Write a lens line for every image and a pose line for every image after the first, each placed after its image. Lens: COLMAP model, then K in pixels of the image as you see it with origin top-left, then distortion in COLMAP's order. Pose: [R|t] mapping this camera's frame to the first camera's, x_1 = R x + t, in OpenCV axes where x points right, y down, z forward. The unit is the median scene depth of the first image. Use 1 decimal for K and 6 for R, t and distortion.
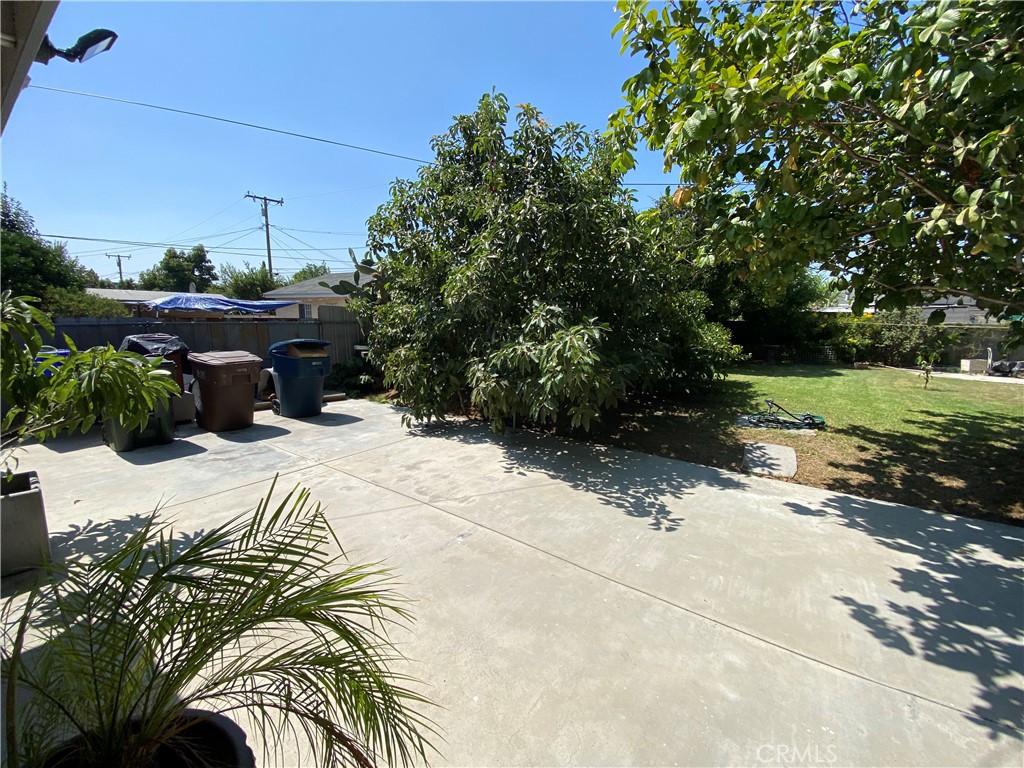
lens RADIAL K [[415.2, 0, 504.6], [0, 415.2, 387.2], [0, 0, 1]] dist [-0.011685, -0.005958]
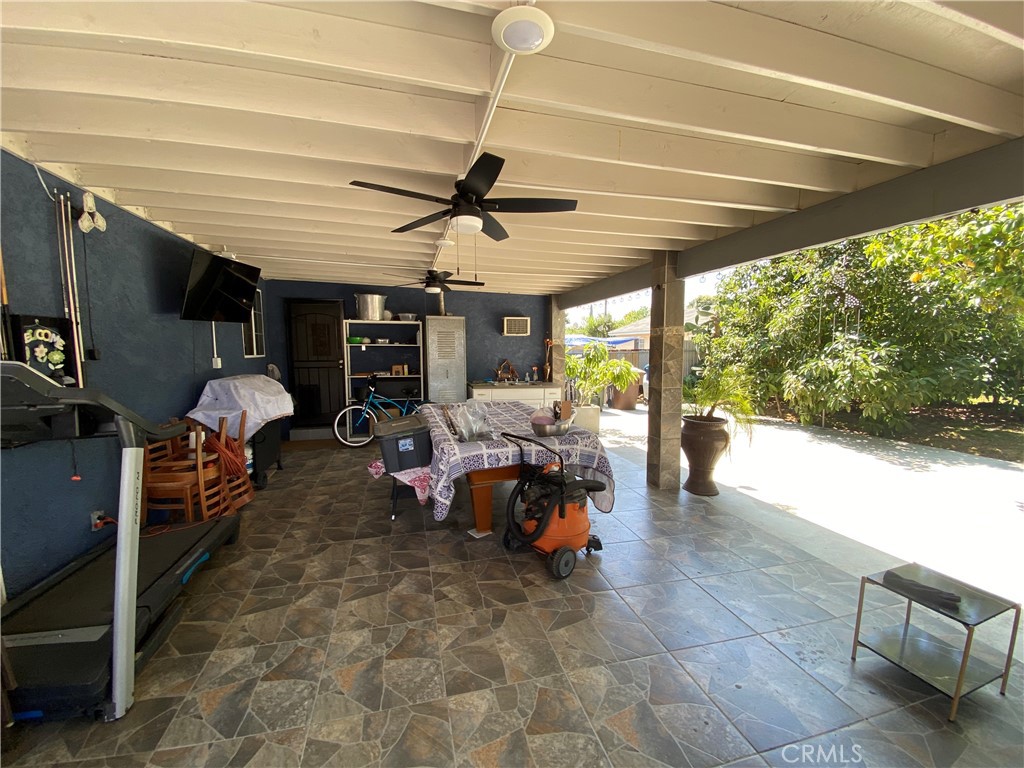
lens RADIAL K [[415.2, 0, 504.9], [0, 415.2, 388.7], [0, 0, 1]] dist [-0.011685, -0.005958]
pose [[0.760881, 0.046681, -0.647210, 0.123115], [-0.095216, 0.994645, -0.040198, 0.164352], [0.641867, 0.092211, 0.761252, -0.863803]]
